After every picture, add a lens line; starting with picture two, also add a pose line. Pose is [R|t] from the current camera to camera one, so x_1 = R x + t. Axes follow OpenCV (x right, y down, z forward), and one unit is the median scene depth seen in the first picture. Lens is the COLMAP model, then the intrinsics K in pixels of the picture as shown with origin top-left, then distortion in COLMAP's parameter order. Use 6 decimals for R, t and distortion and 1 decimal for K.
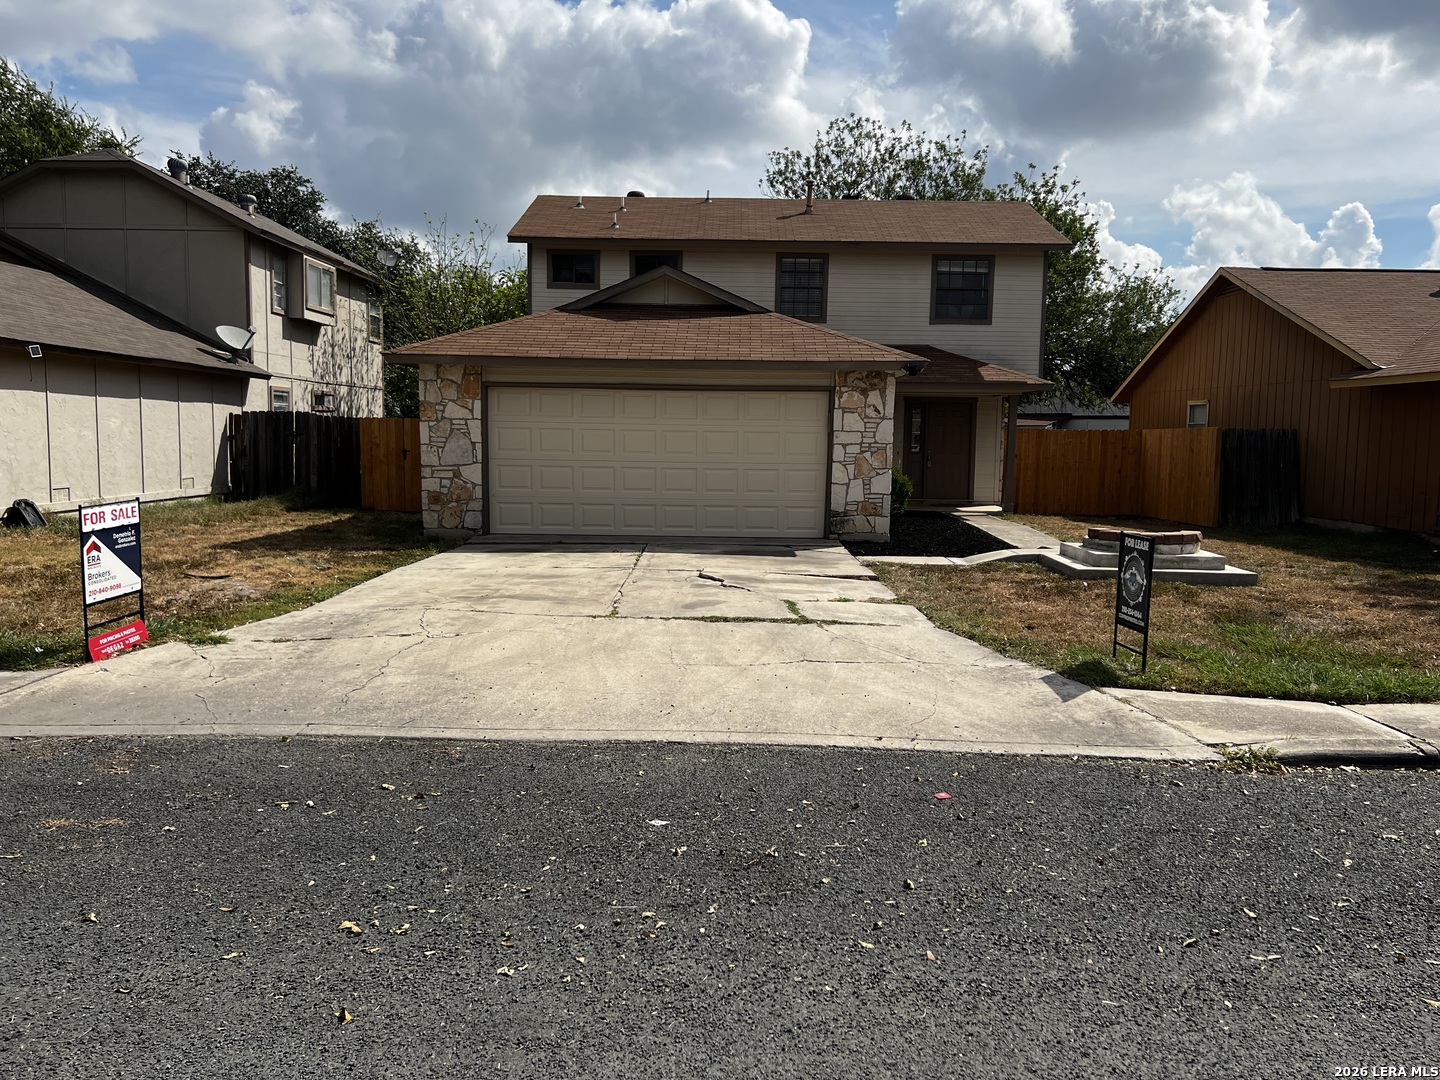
lens RADIAL K [[1078.6, 0, 721.1], [0, 1078.6, 551.6], [0, 0, 1]] dist [0.062116, -0.066828]
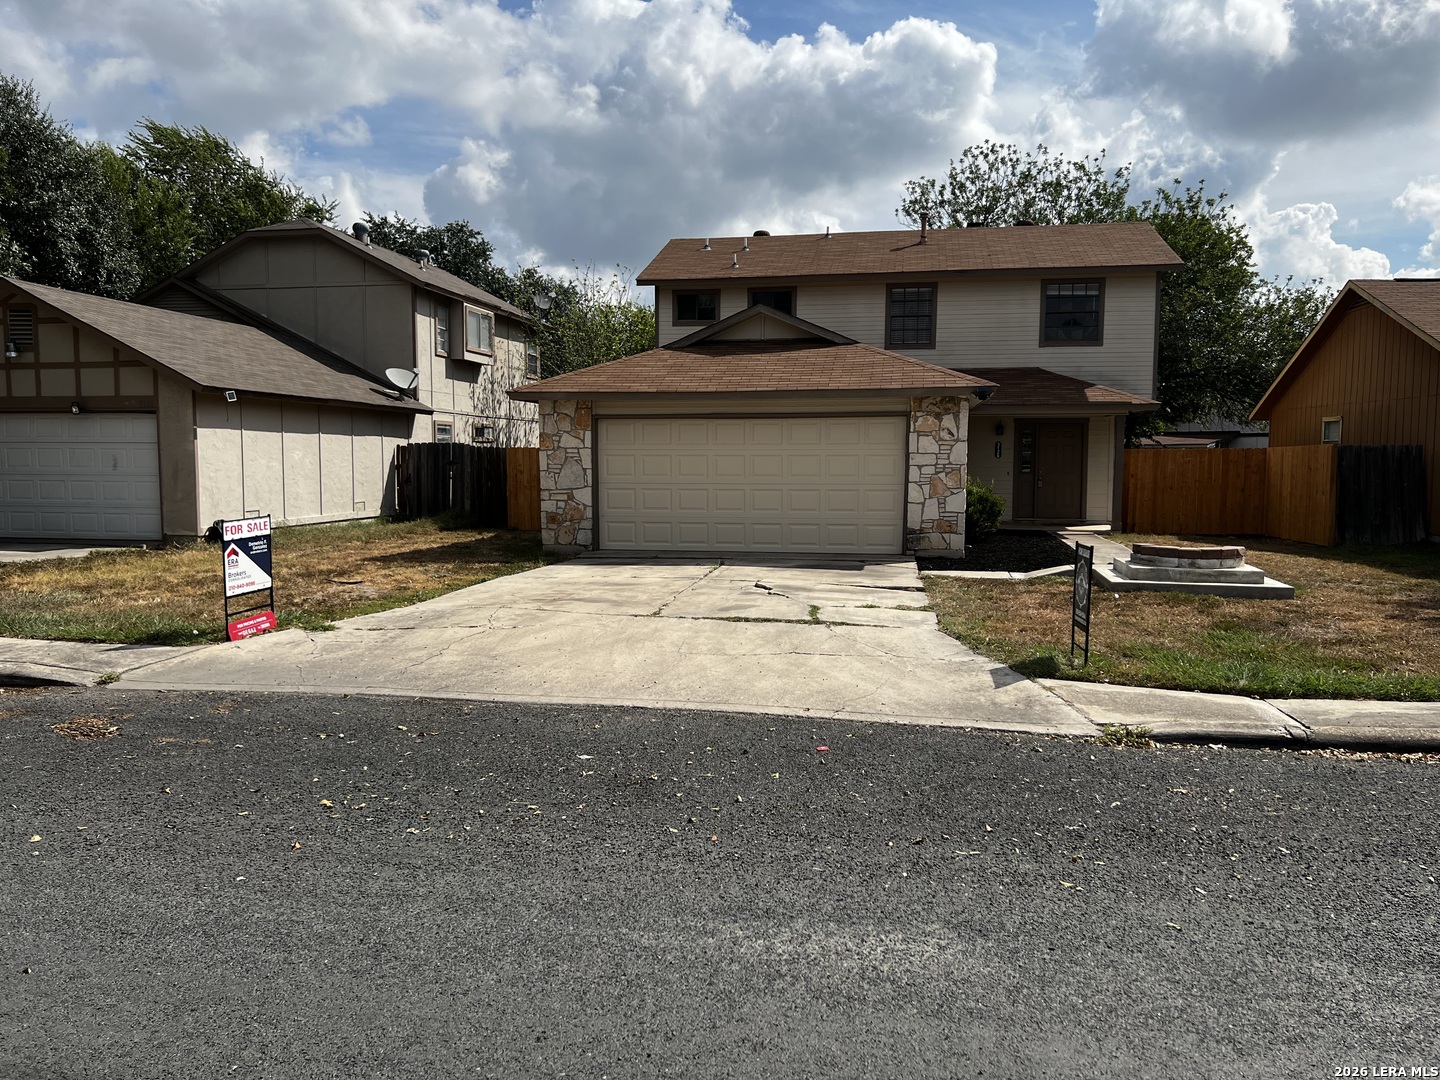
lens RADIAL K [[1072.2, 0, 714.3], [0, 1072.2, 562.4], [0, 0, 1]] dist [0.076163, -0.100313]
pose [[0.985660, 0.004199, -0.168690, 0.081295], [-0.006133, 0.999921, -0.010949, 0.007330], [0.168630, 0.011826, 0.985608, -0.066796]]
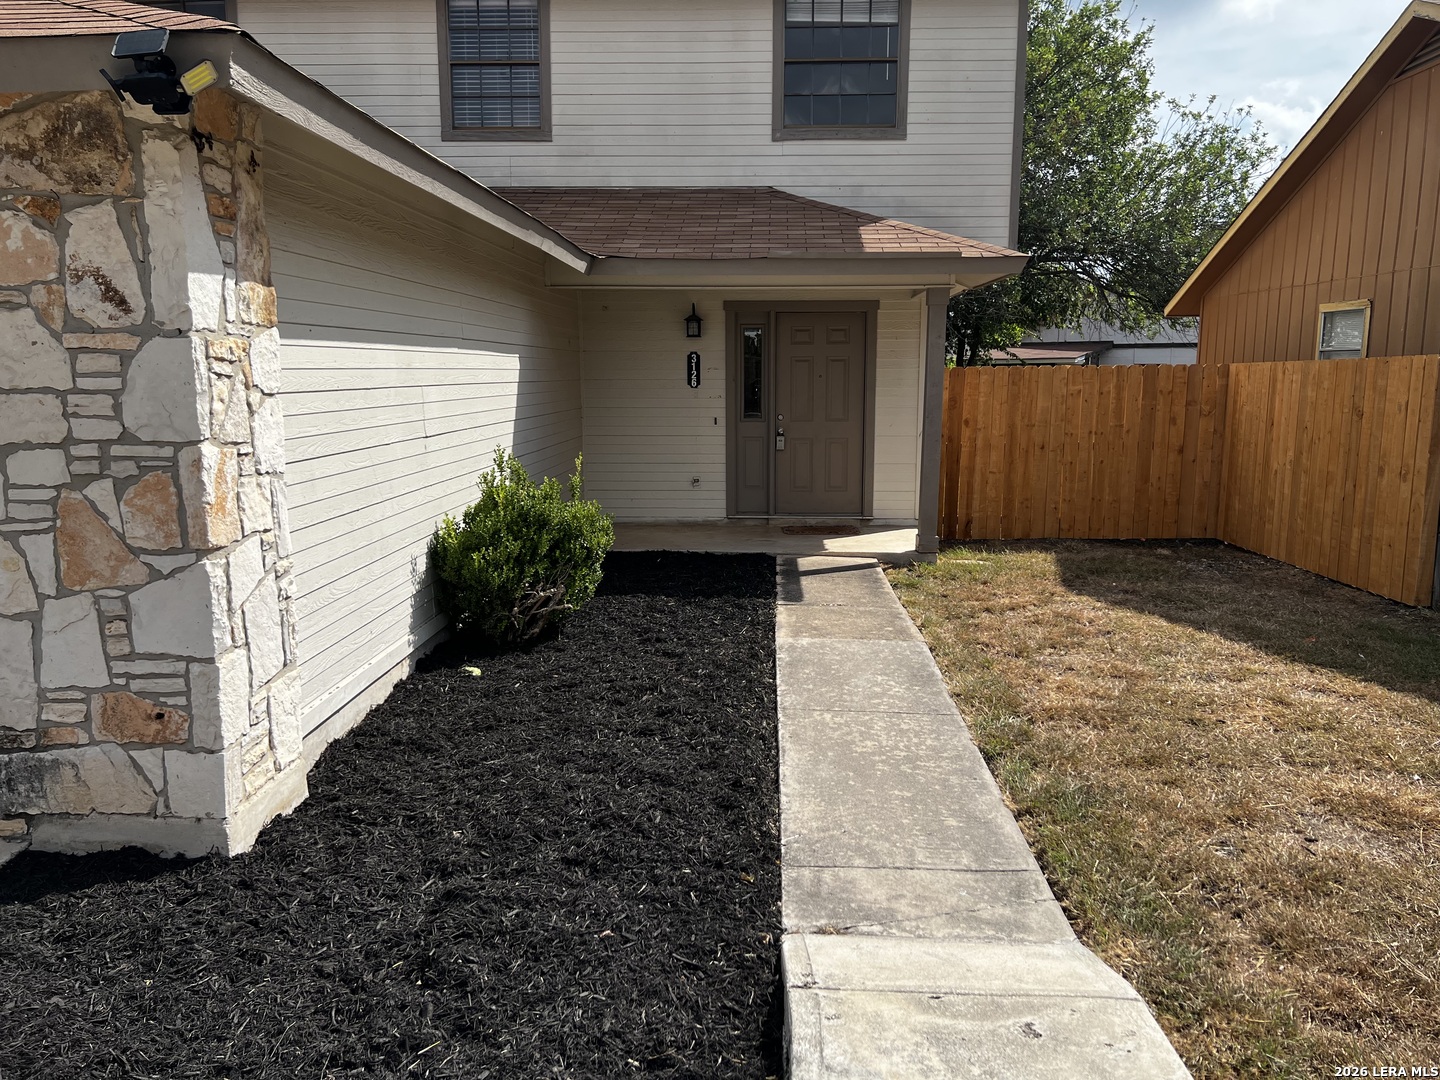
lens RADIAL K [[1072.2, 0, 714.3], [0, 1072.2, 562.4], [0, 0, 1]] dist [0.076163, -0.100313]
pose [[0.998839, -0.006372, -0.047755, 0.241296], [0.009518, 0.997778, 0.065949, -0.077157], [0.047229, -0.066327, 0.996680, 0.671002]]
